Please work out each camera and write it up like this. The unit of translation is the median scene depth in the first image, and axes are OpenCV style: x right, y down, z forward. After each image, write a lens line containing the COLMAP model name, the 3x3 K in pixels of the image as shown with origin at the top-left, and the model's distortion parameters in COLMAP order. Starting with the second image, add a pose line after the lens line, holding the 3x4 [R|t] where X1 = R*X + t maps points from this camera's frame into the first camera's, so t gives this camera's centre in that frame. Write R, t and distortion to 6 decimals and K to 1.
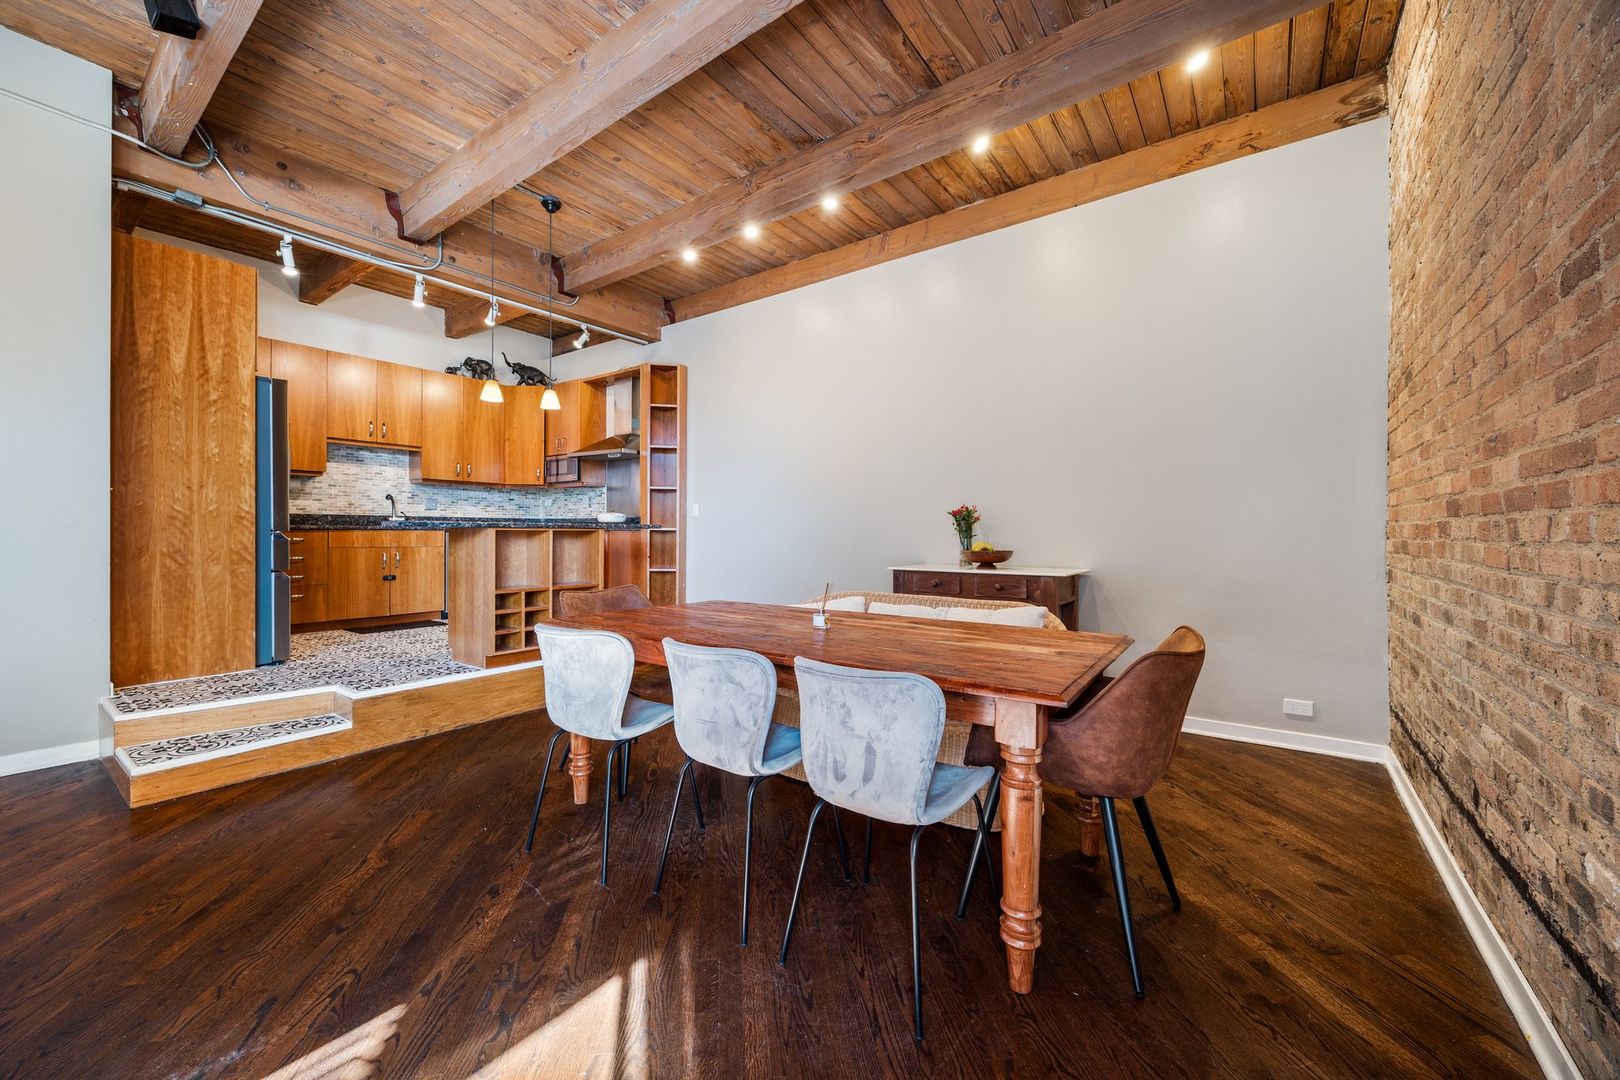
lens RADIAL K [[621.7, 0, 806.7], [0, 621.7, 528.0], [0, 0, 1]] dist [0.002078, -0.000910]
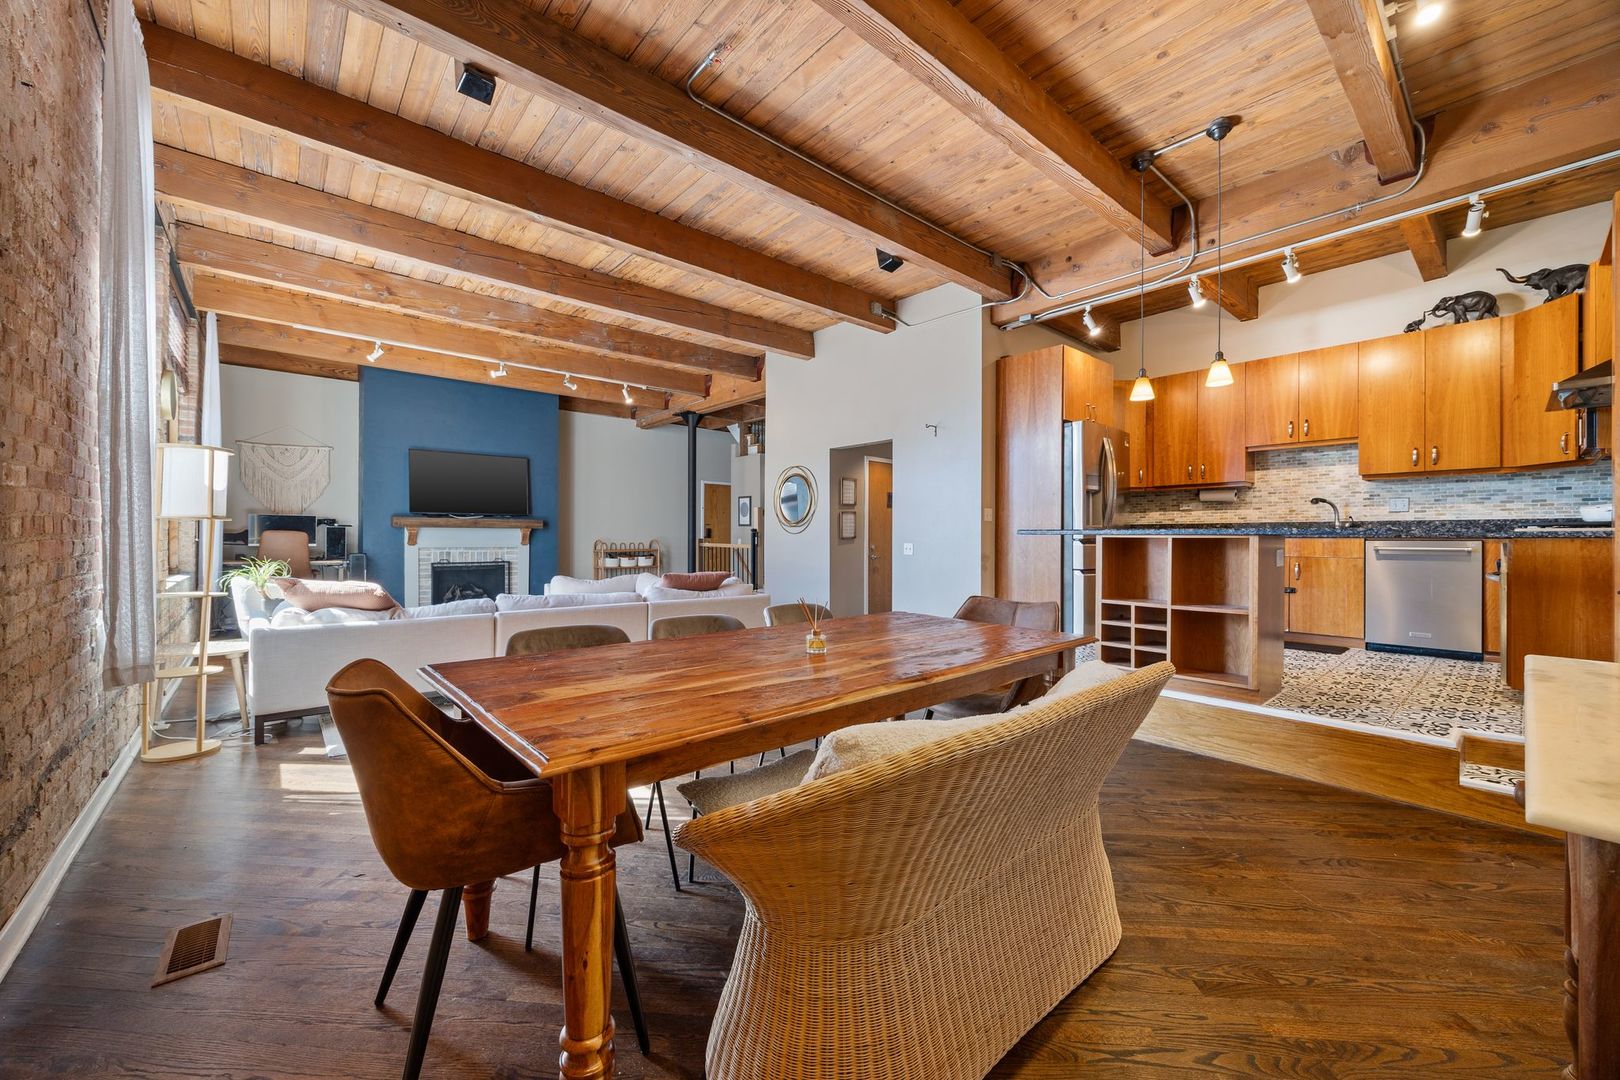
lens RADIAL K [[621.7, 0, 811.5], [0, 621.7, 539.7], [0, 0, 1]] dist [0.002078, -0.000910]
pose [[-0.213389, 0.000302, -0.976967, 0.343998], [0.004722, 0.999989, -0.000722, 0.003108], [0.976956, -0.004767, -0.213388, 0.471718]]
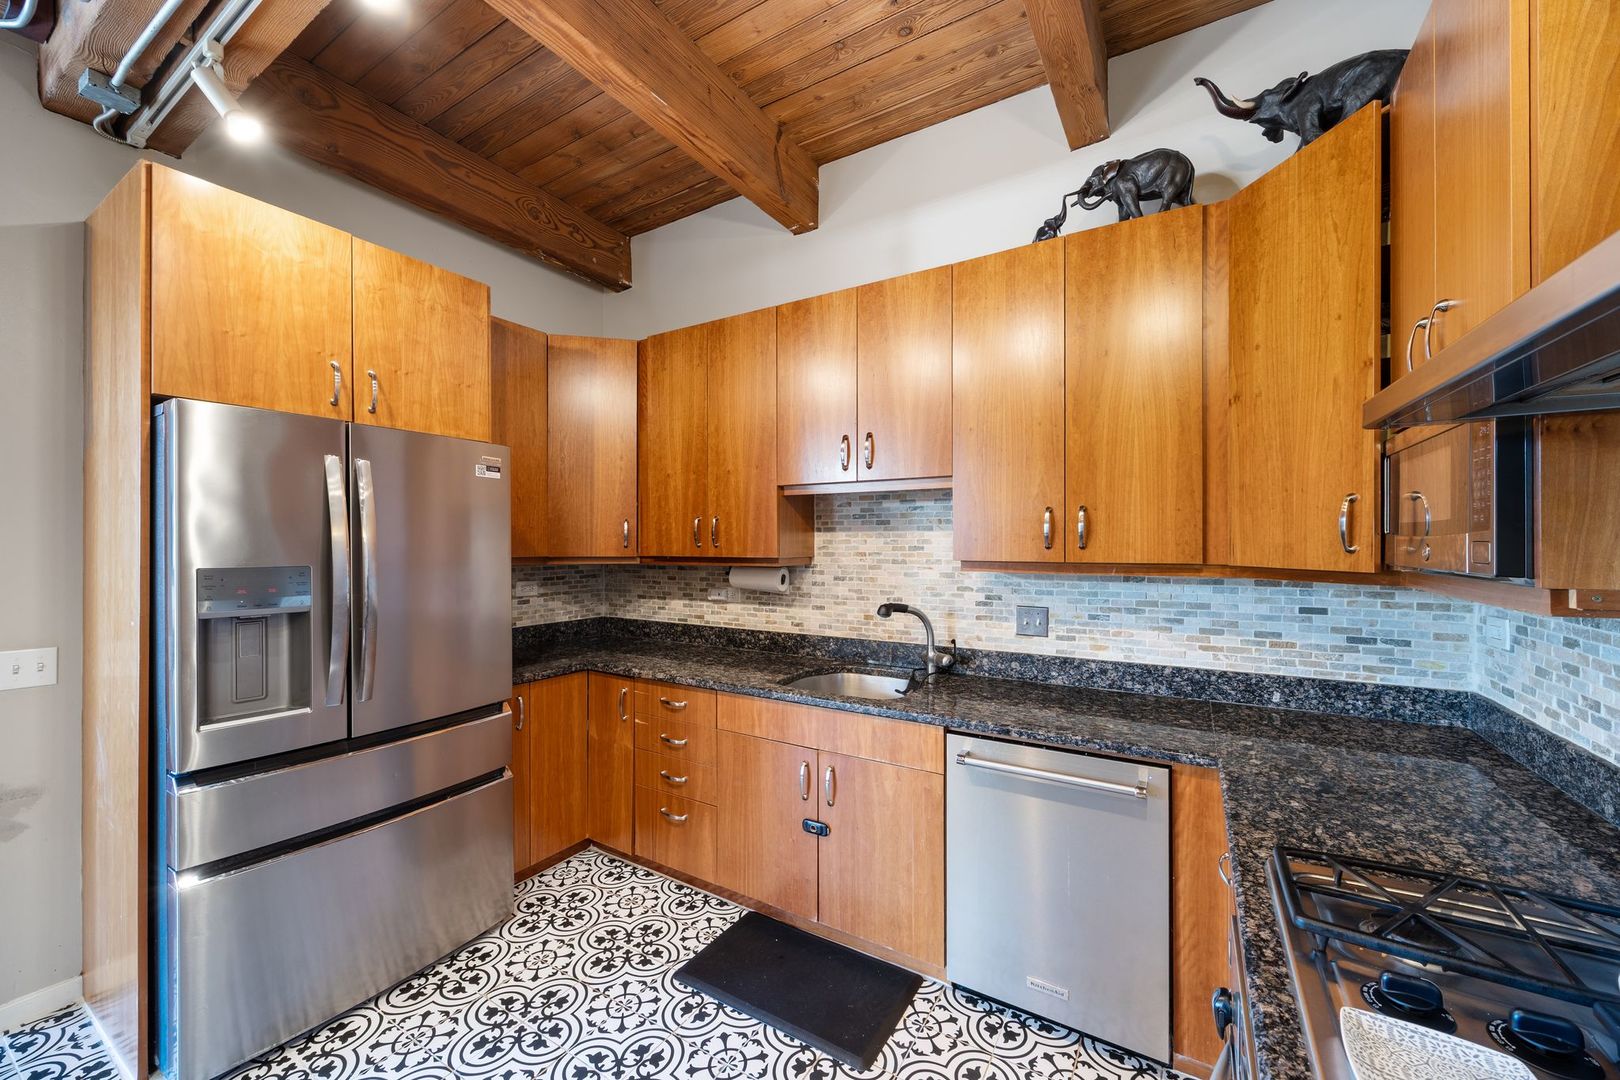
lens RADIAL K [[621.7, 0, 811.9], [0, 621.7, 547.0], [0, 0, 1]] dist [0.002078, -0.000910]
pose [[0.086989, 0.004069, -0.996201, -0.259060], [0.008991, 0.999948, 0.004869, -0.091321], [0.996169, -0.009380, 0.086948, 0.891563]]
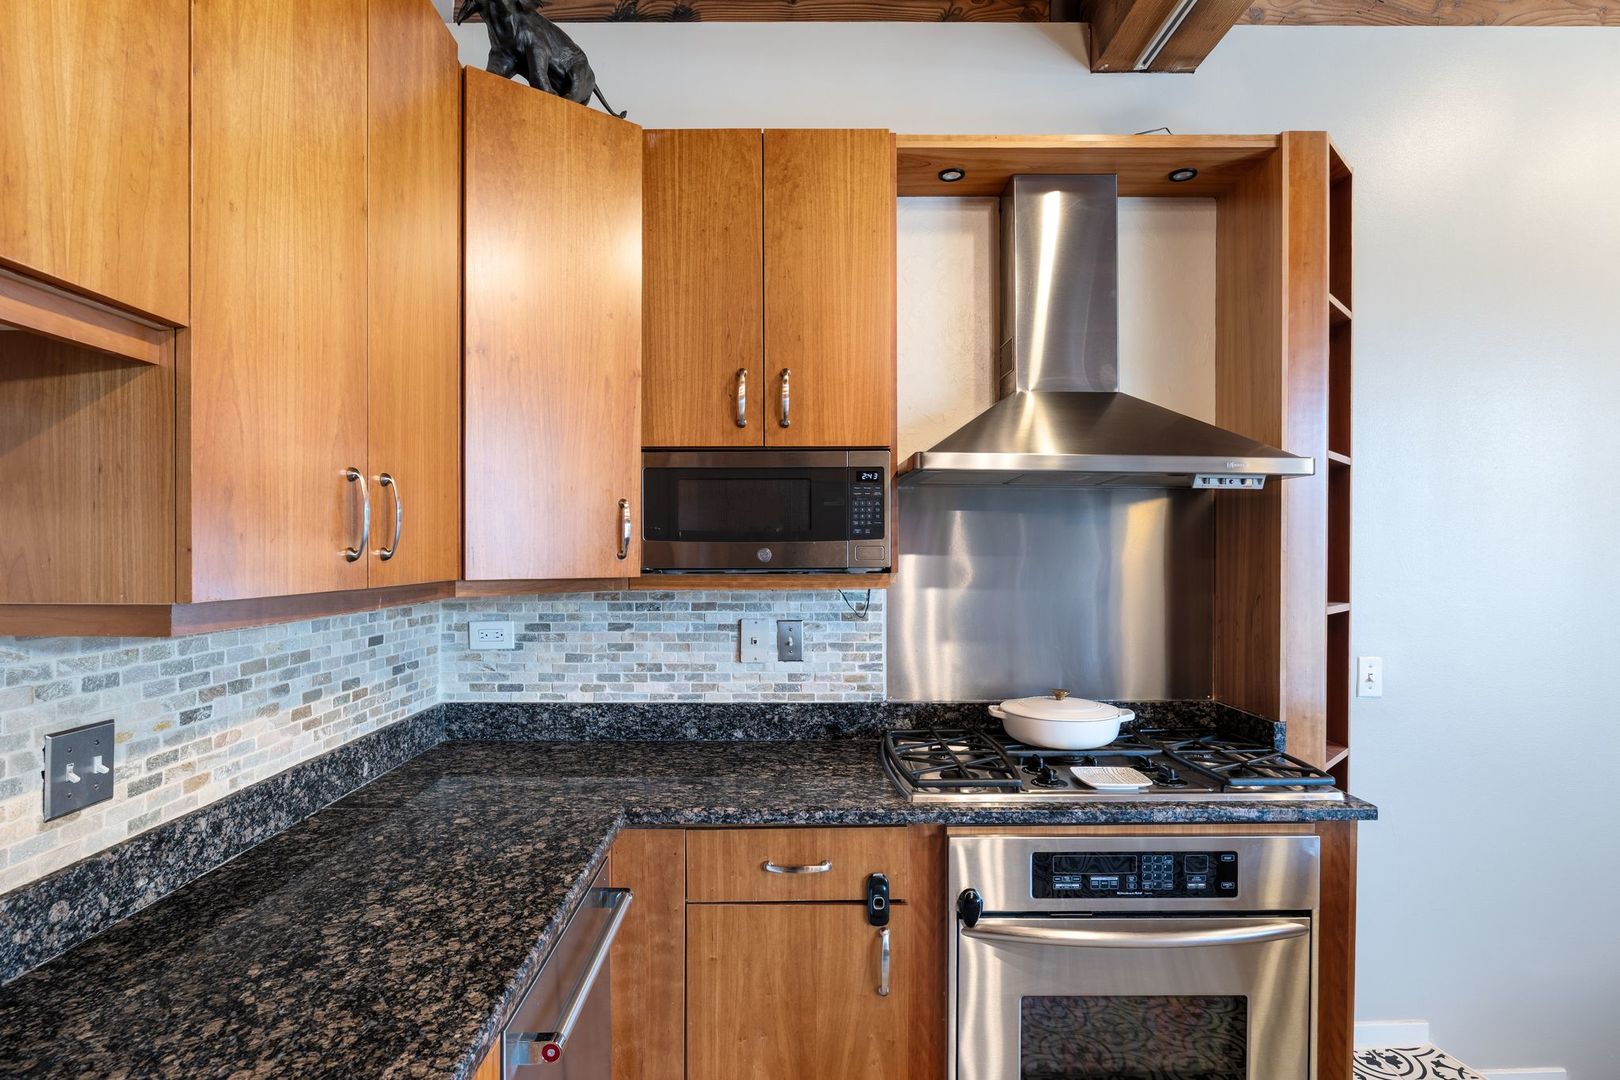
lens RADIAL K [[856.2, 0, 803.0], [0, 856.2, 555.9], [0, 0, 1]] dist [-0.004272, 0.000175]
pose [[0.807244, -0.008999, 0.590149, -0.624540], [0.000646, 0.999897, 0.014363, -0.091818], [-0.590218, -0.011213, 0.807166, 0.811652]]
